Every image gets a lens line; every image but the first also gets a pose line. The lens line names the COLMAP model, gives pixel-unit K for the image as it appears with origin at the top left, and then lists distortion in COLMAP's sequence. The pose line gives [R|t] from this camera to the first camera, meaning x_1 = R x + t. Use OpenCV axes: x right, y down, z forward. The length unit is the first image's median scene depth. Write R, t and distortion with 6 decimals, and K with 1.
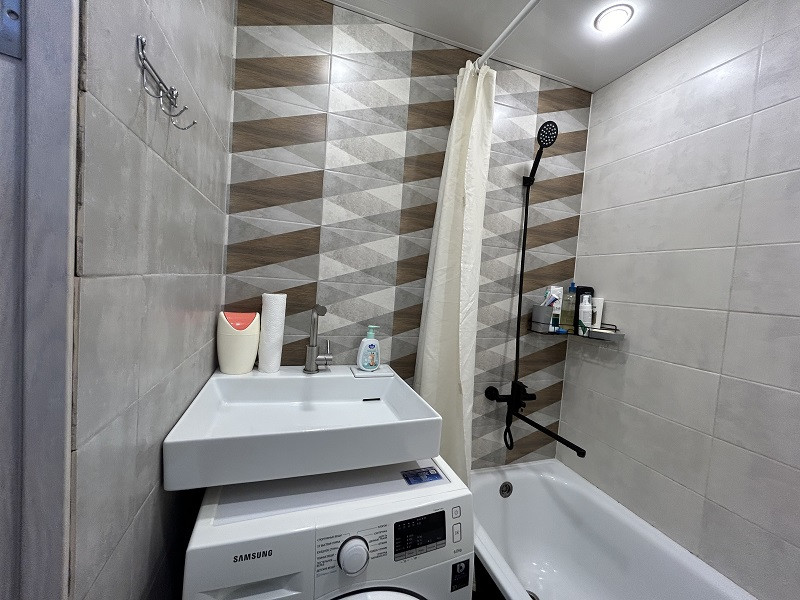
lens RADIAL K [[323.3, 0, 399.3], [0, 323.3, 298.5], [0, 0, 1]] dist [0.000974, 0.000210]
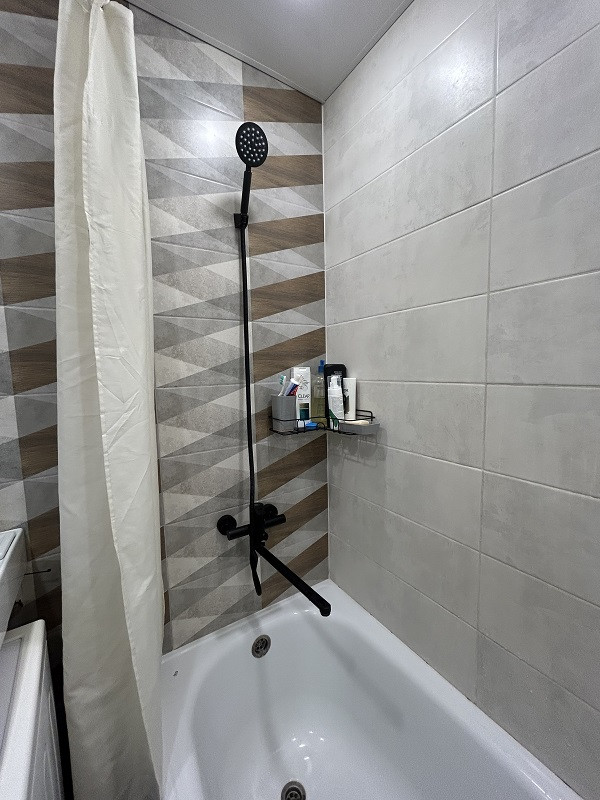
lens RADIAL K [[323.3, 0, 301.1], [0, 323.3, 399.3], [0, 0, 1]] dist [0.000974, 0.000210]
pose [[0.964774, -0.118098, 0.235082, 0.332954], [0.105459, 0.992253, 0.065675, -0.013883], [-0.241017, -0.038570, 0.969754, 0.296635]]
